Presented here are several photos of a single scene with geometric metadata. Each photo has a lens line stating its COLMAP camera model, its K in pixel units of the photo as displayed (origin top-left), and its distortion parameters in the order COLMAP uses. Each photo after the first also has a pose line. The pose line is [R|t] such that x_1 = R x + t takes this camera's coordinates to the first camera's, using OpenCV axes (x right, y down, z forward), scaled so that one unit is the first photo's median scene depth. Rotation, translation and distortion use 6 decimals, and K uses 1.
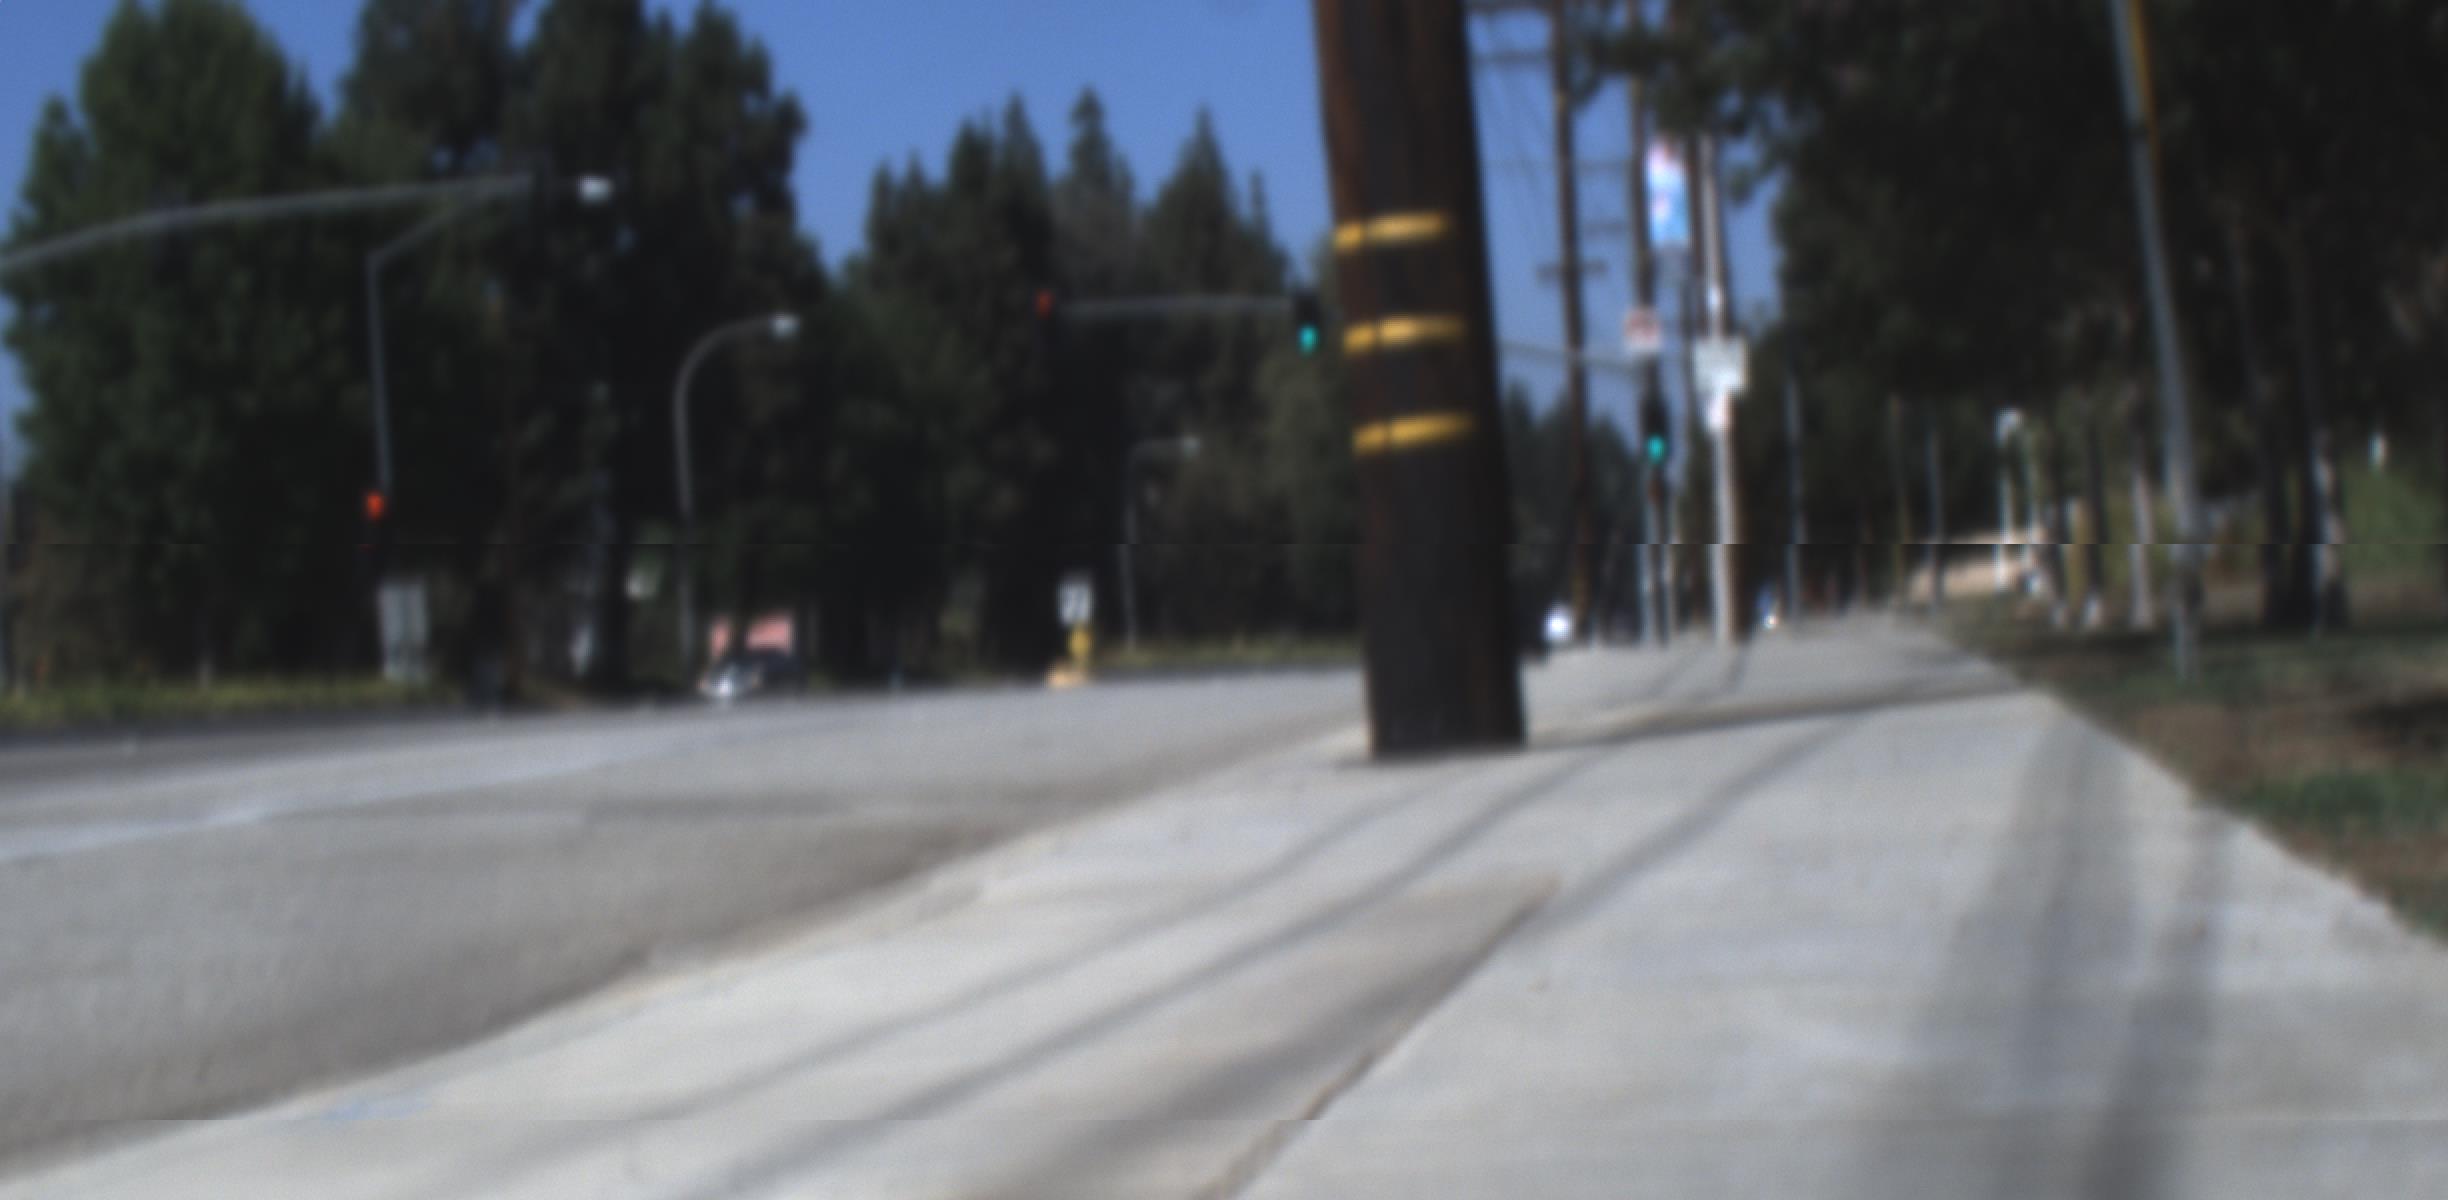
lens RADIAL K [[4951.2, 0, 1224.0], [0, 4951.2, 600.0], [0, 0, 1]] dist [0.027213, -0.190297]
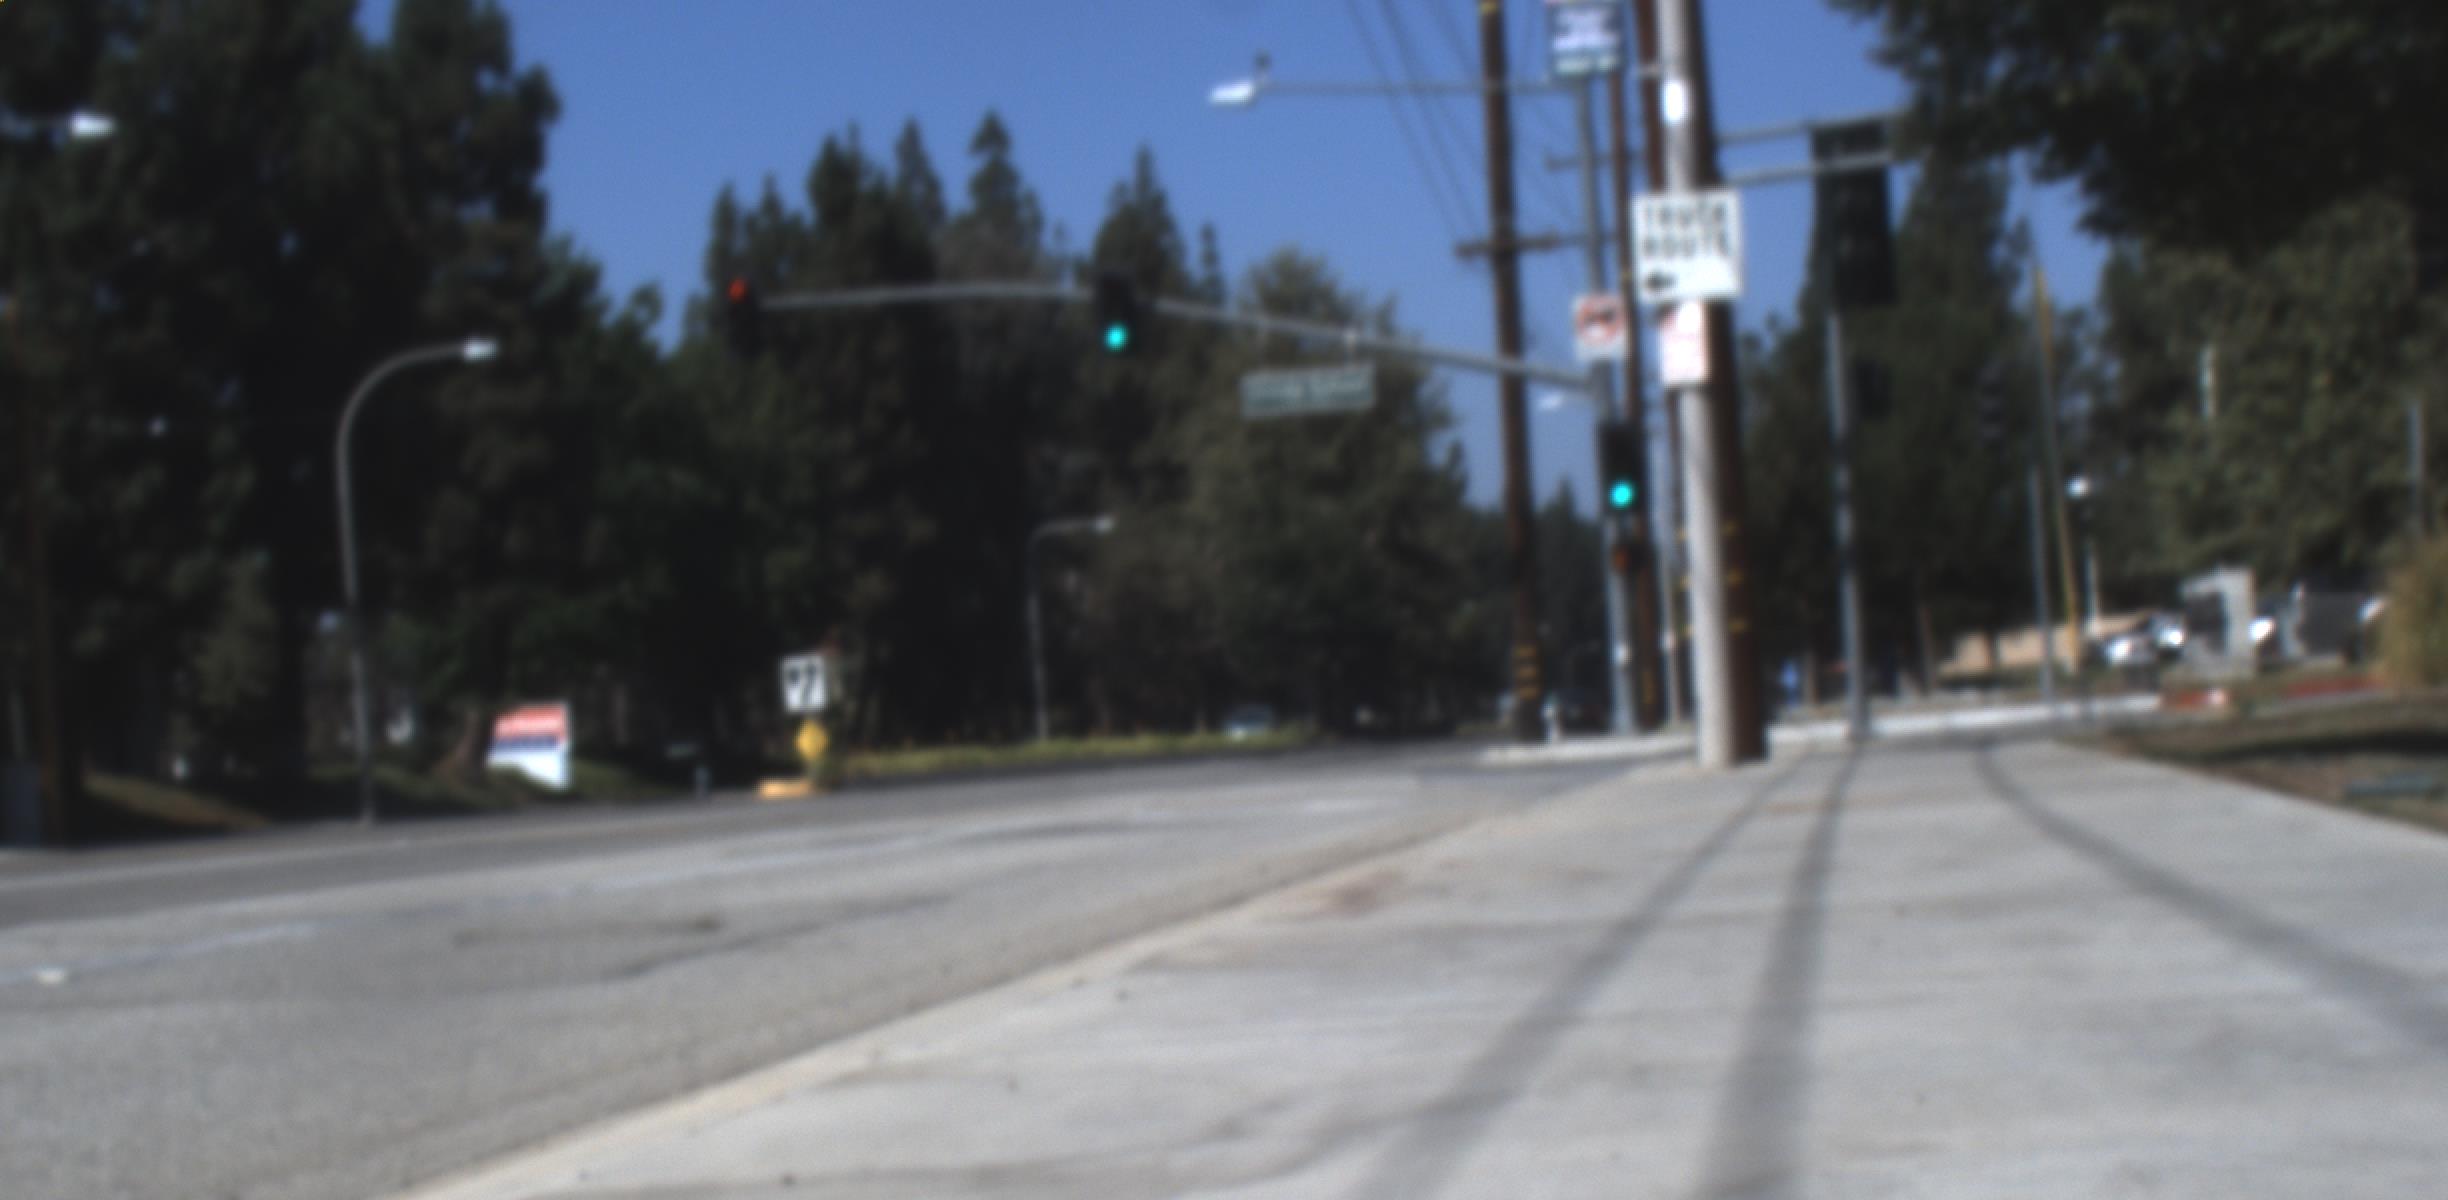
lens RADIAL K [[4951.2, 0, 1224.0], [0, 4951.2, 600.0], [0, 0, 1]] dist [0.027213, -0.190297]
pose [[0.999987, -0.004244, -0.002680, 0.026390], [0.004189, 0.999788, -0.020137, -0.001617], [0.002765, 0.020126, 0.999794, 0.244752]]
